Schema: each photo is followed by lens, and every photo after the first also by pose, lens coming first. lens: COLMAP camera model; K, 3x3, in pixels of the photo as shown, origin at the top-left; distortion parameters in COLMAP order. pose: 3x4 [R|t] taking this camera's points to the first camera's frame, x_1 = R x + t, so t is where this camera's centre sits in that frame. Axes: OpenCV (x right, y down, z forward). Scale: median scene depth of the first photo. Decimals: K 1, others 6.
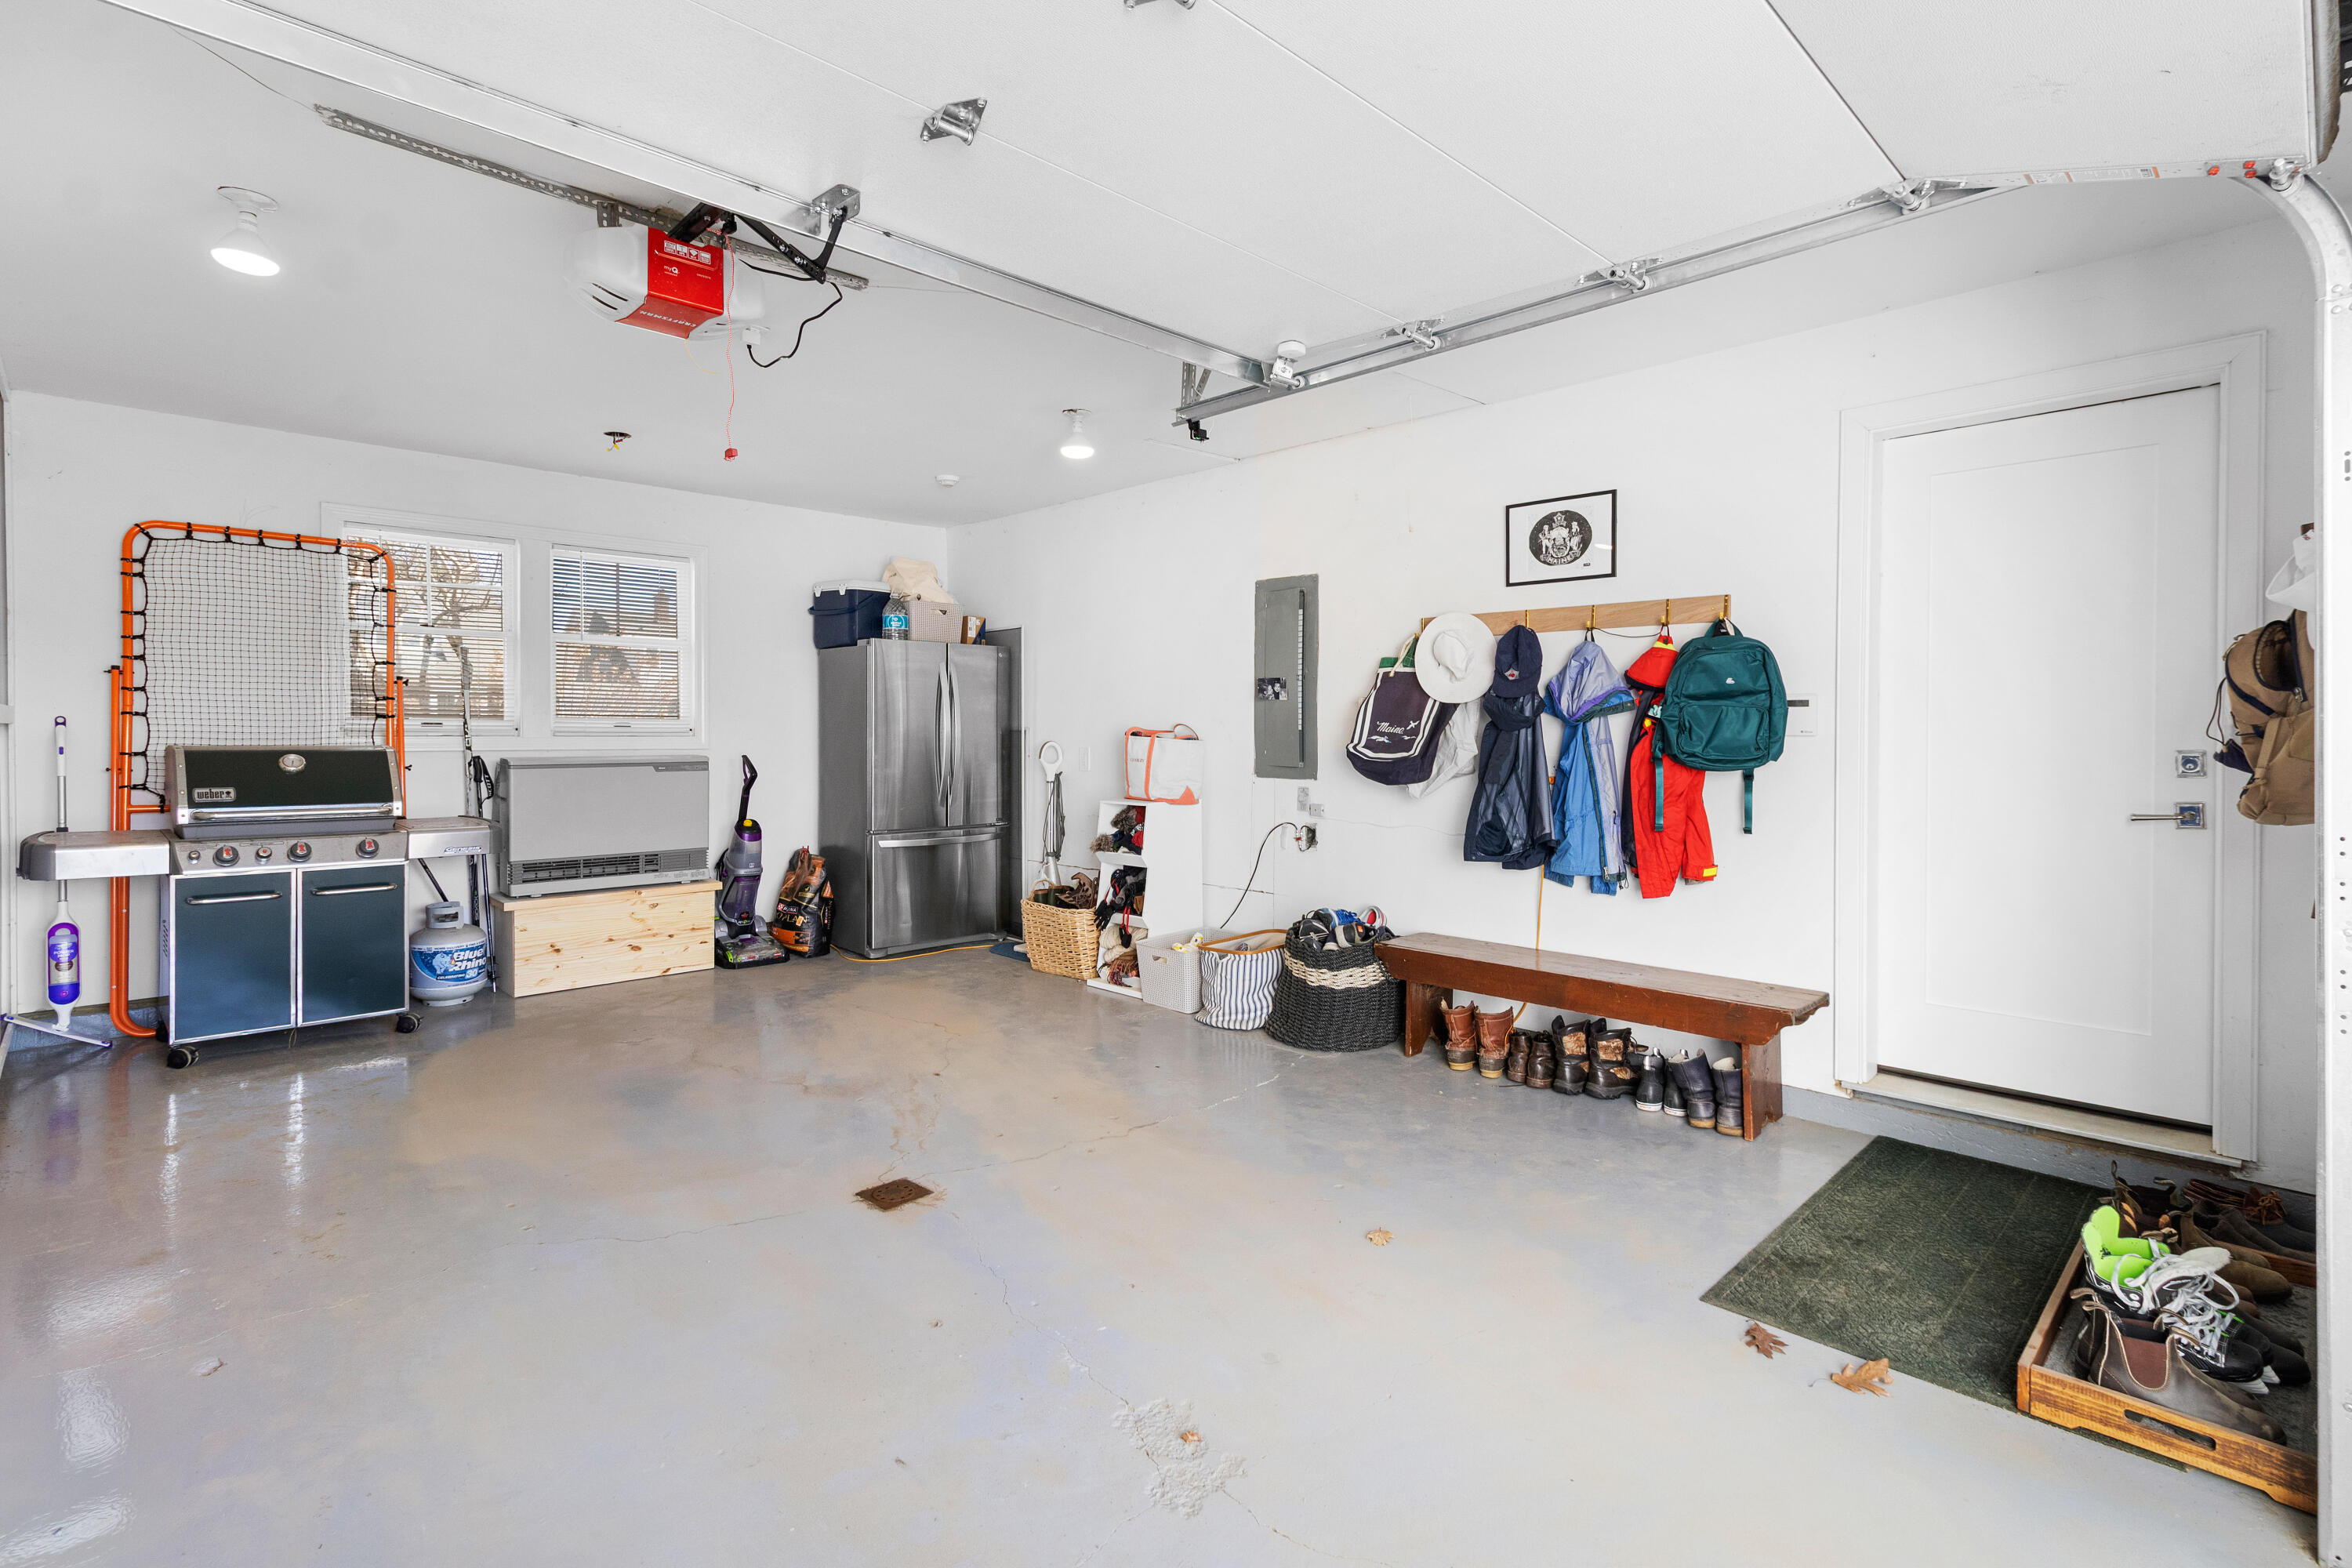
lens RADIAL K [[1130.1, 0, 1179.4], [0, 1130.1, 739.6], [0, 0, 1]] dist [0.002397, 0.000591]
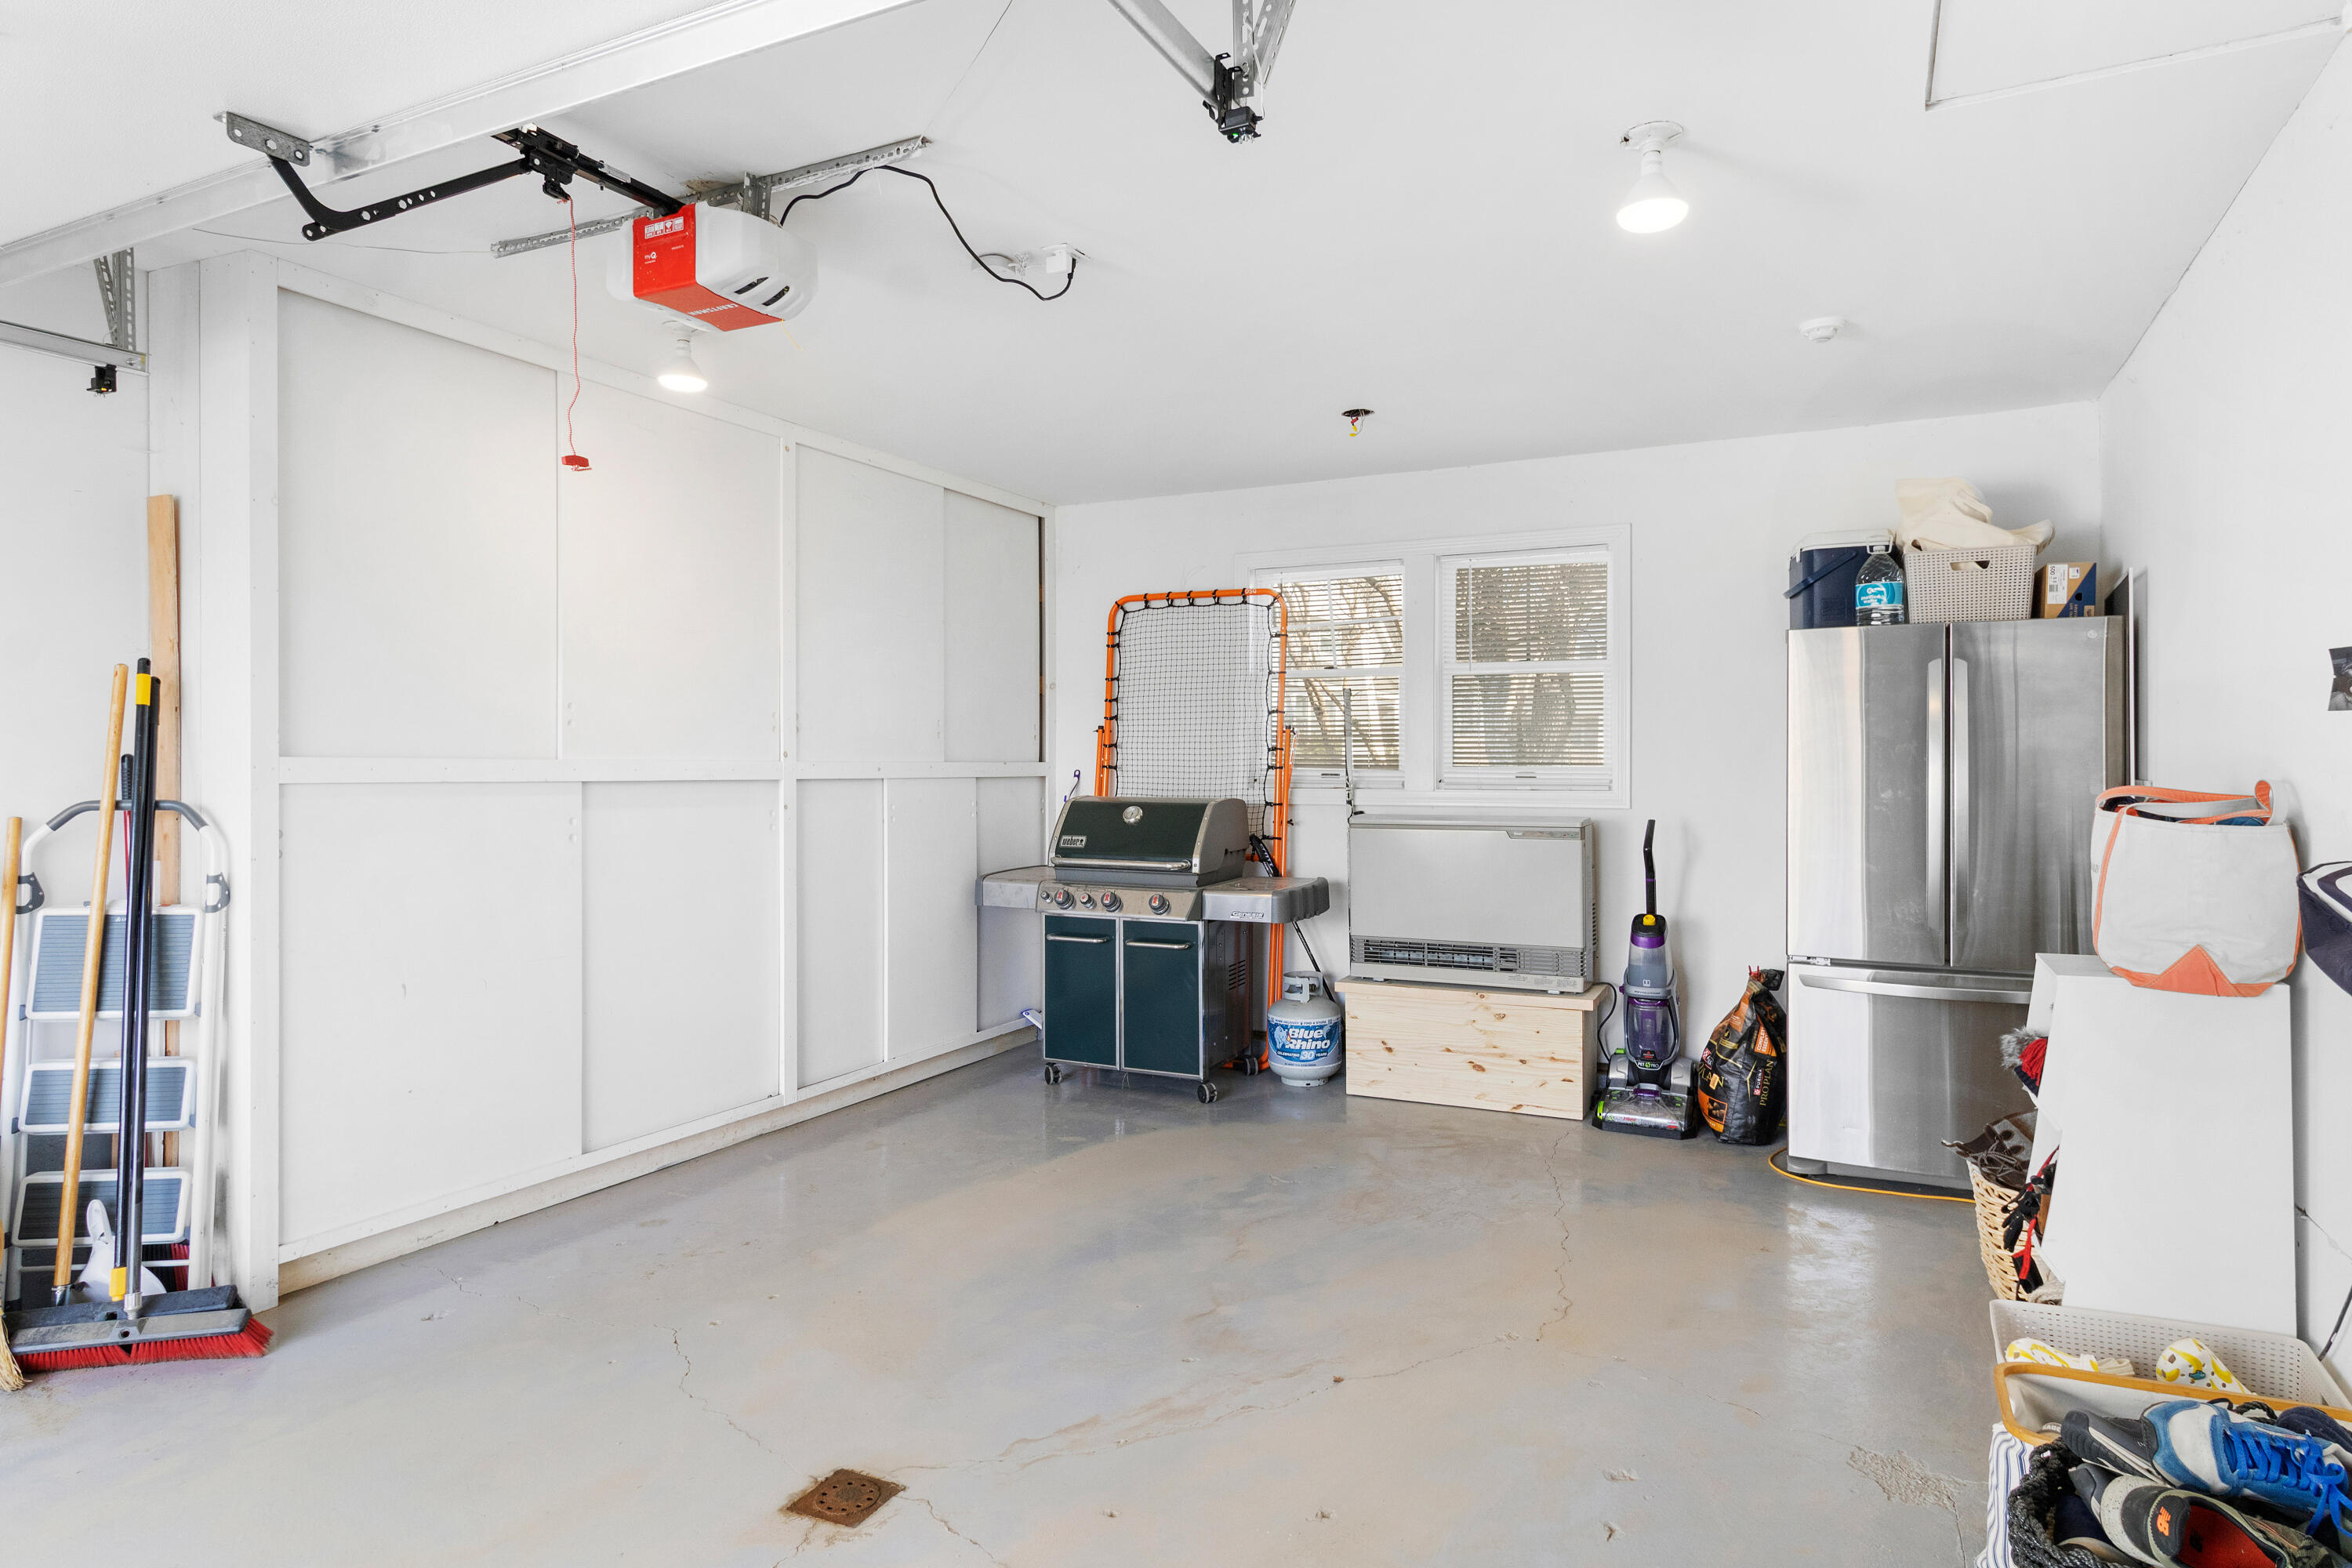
lens RADIAL K [[1330.3, 0, 1180.9], [0, 1330.3, 769.4], [0, 0, 1]] dist [-0.000172, -0.000252]
pose [[0.327974, -0.000538, -0.944686, 0.334622], [-0.005356, 0.999983, -0.002429, -0.015808], [0.944671, 0.005856, 0.327966, 0.561530]]
